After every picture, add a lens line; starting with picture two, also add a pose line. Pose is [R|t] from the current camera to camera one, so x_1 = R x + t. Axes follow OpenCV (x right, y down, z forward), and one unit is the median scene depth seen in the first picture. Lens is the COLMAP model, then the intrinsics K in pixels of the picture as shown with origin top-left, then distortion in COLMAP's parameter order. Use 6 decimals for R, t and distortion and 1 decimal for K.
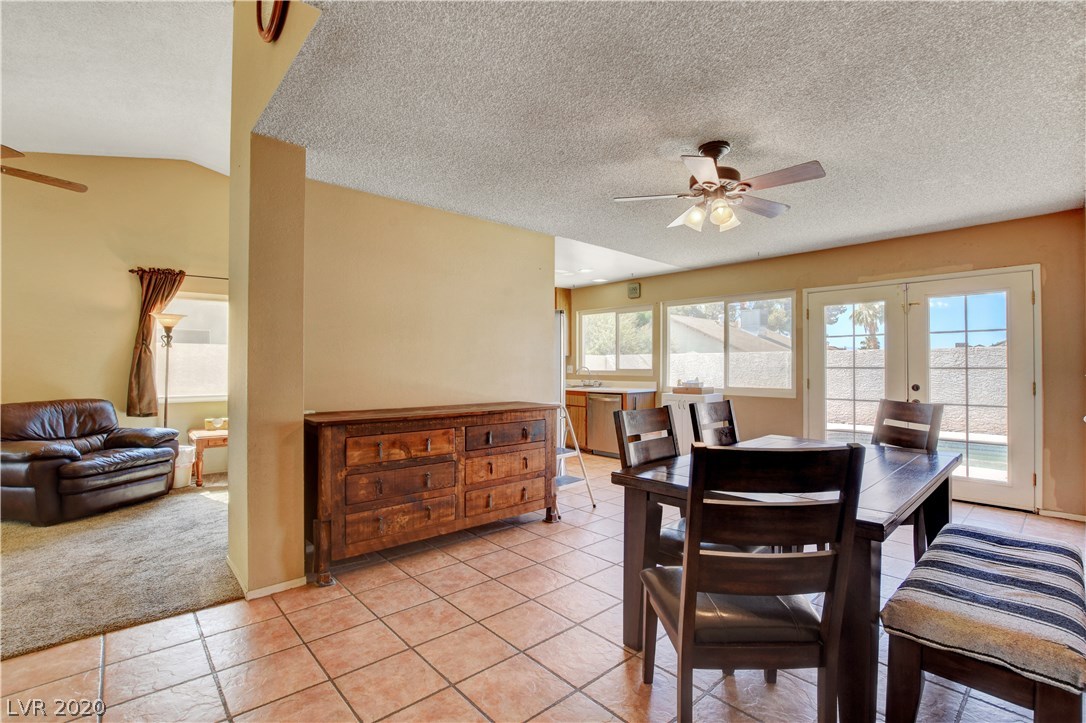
lens RADIAL K [[489.0, 0, 551.0], [0, 489.0, 363.2], [0, 0, 1]] dist [-0.035592, 0.004862]
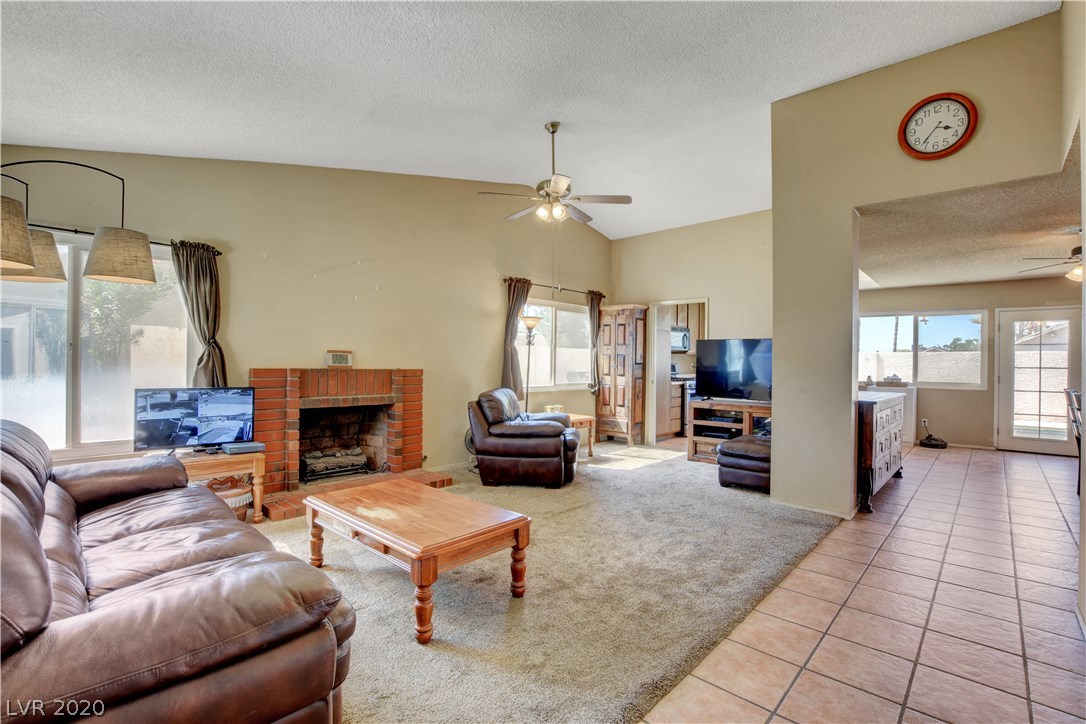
lens RADIAL K [[489.0, 0, 551.0], [0, 489.0, 363.7], [0, 0, 1]] dist [-0.035592, 0.004862]
pose [[0.996222, 0.010446, 0.086210, -0.970904], [-0.011263, 0.999896, 0.008997, 0.001099], [-0.086107, -0.009934, 0.996236, -0.238066]]
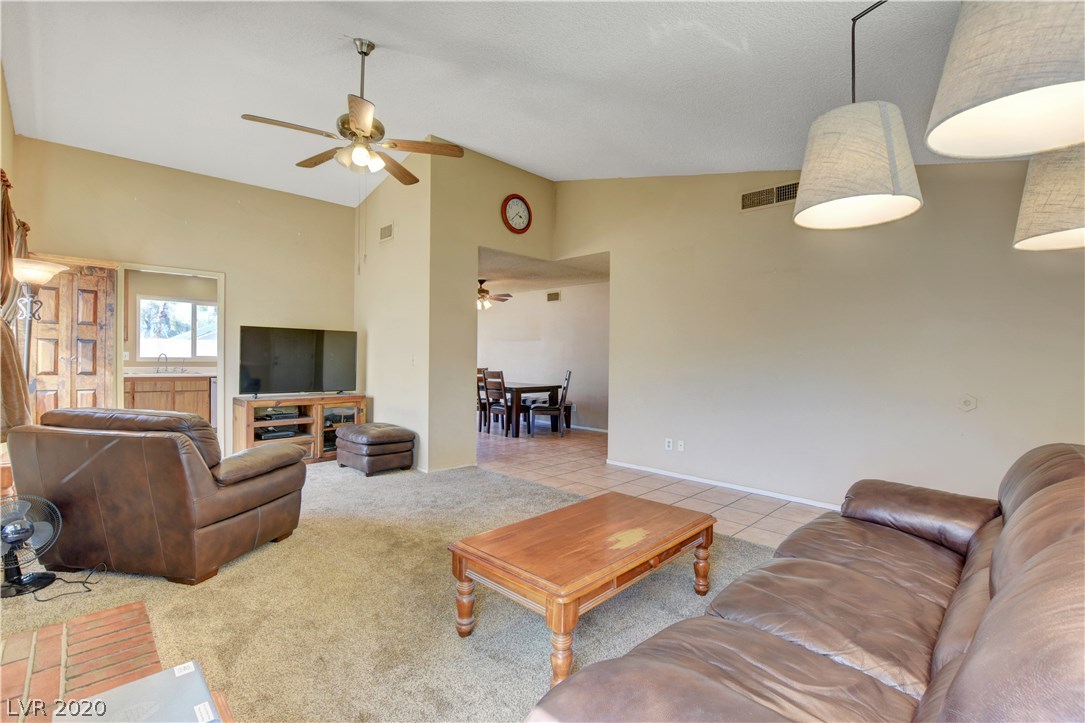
lens RADIAL K [[488.6, 0, 550.5], [0, 488.6, 363.1], [0, 0, 1]] dist [-0.035592, 0.004862]
pose [[-0.049124, -0.012142, 0.998719, -1.605401], [-0.017838, 0.999777, 0.011278, 0.002854], [-0.998633, -0.017261, -0.049330, 0.448243]]
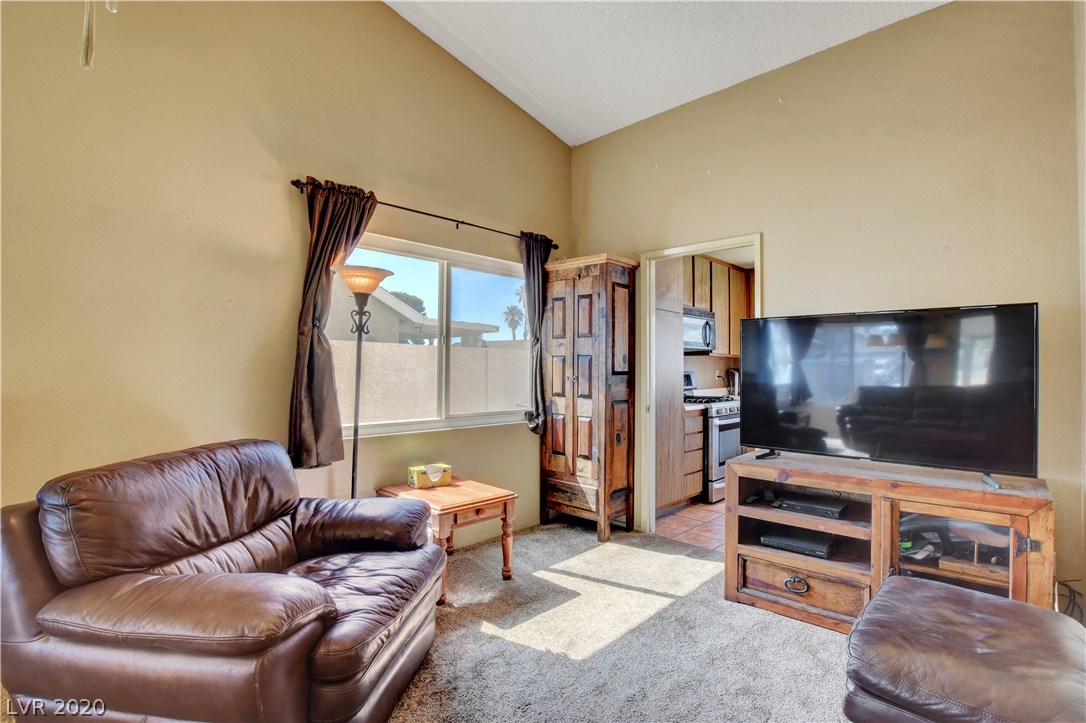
lens RADIAL K [[517.5, 0, 548.7], [0, 517.5, 361.3], [0, 0, 1]] dist [-0.022509, 0.000113]
pose [[0.997374, 0.005805, 0.072188, -0.725528], [-0.005076, 0.999934, -0.010275, 0.002200], [-0.072243, 0.009882, 0.997338, 0.485404]]
